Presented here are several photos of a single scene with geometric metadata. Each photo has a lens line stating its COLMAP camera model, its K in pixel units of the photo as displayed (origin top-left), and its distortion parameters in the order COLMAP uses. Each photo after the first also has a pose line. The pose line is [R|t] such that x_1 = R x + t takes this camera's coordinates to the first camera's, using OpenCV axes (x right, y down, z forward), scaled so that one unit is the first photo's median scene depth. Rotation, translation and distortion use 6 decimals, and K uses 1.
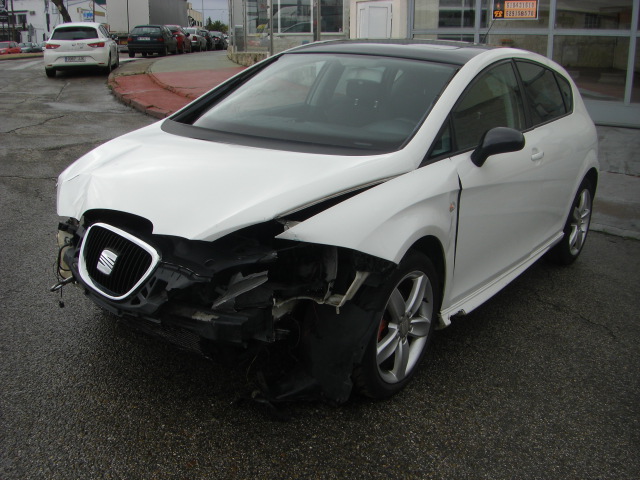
lens RADIAL K [[723.2, 0, 304.5], [0, 723.2, 243.4], [0, 0, 1]] dist [-0.232041, 0.177317]
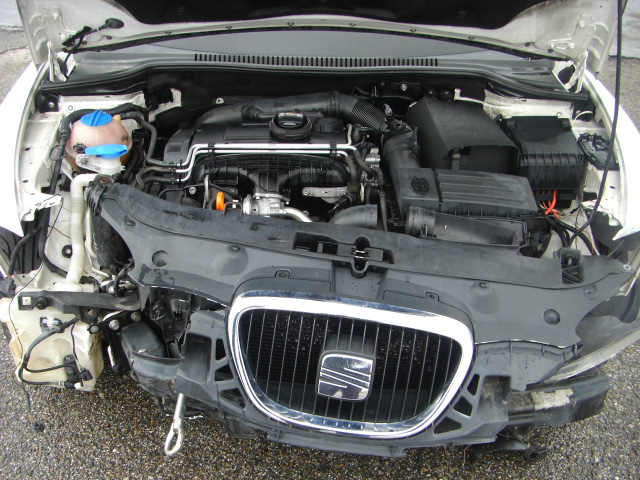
lens RADIAL K [[723.2, 0, 304.5], [0, 723.2, 243.4], [0, 0, 1]] dist [-0.232041, 0.177317]
pose [[0.803343, -0.326658, 0.497930, -0.529814], [0.165984, 0.925818, 0.339572, -0.241369], [-0.571917, -0.190145, 0.797970, 0.638539]]
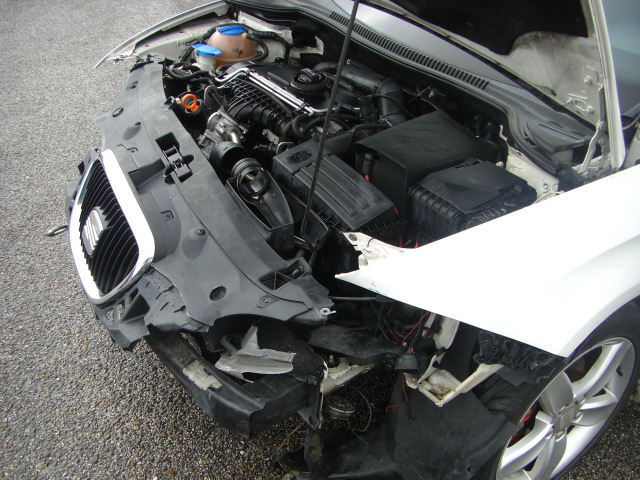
lens RADIAL K [[723.2, 0, 304.5], [0, 723.2, 243.4], [0, 0, 1]] dist [-0.232041, 0.177317]
pose [[0.933757, 0.214220, -0.286718, 0.080058], [-0.126640, 0.947026, 0.295136, -0.174966], [0.334753, -0.239275, 0.911421, 0.494361]]
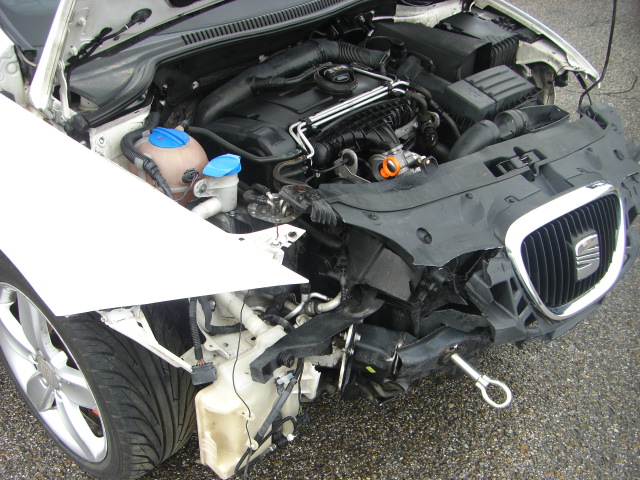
lens RADIAL K [[723.2, 0, 304.5], [0, 723.2, 243.4], [0, 0, 1]] dist [-0.232041, 0.177317]
pose [[0.142616, -0.598182, 0.788568, -0.773267], [0.244139, 0.793355, 0.557659, -0.368337], [-0.959196, 0.112989, 0.259185, 1.087680]]
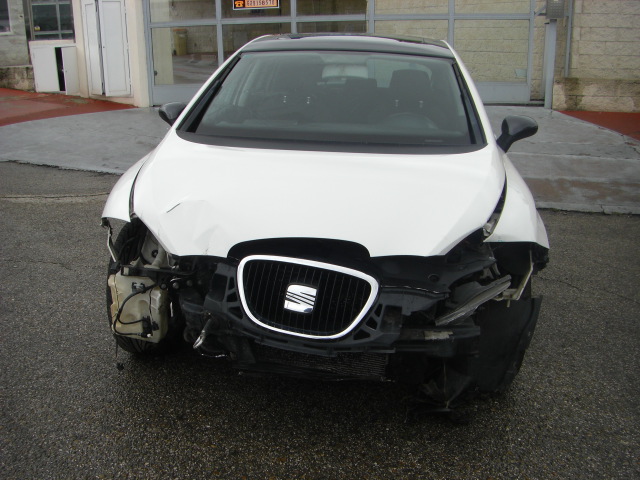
lens RADIAL K [[723.2, 0, 304.5], [0, 723.2, 243.4], [0, 0, 1]] dist [-0.232041, 0.177317]
pose [[0.886109, -0.142579, 0.441001, -0.655997], [0.137461, 0.989542, 0.043725, -0.078104], [-0.442623, 0.021876, 0.896441, 0.220589]]
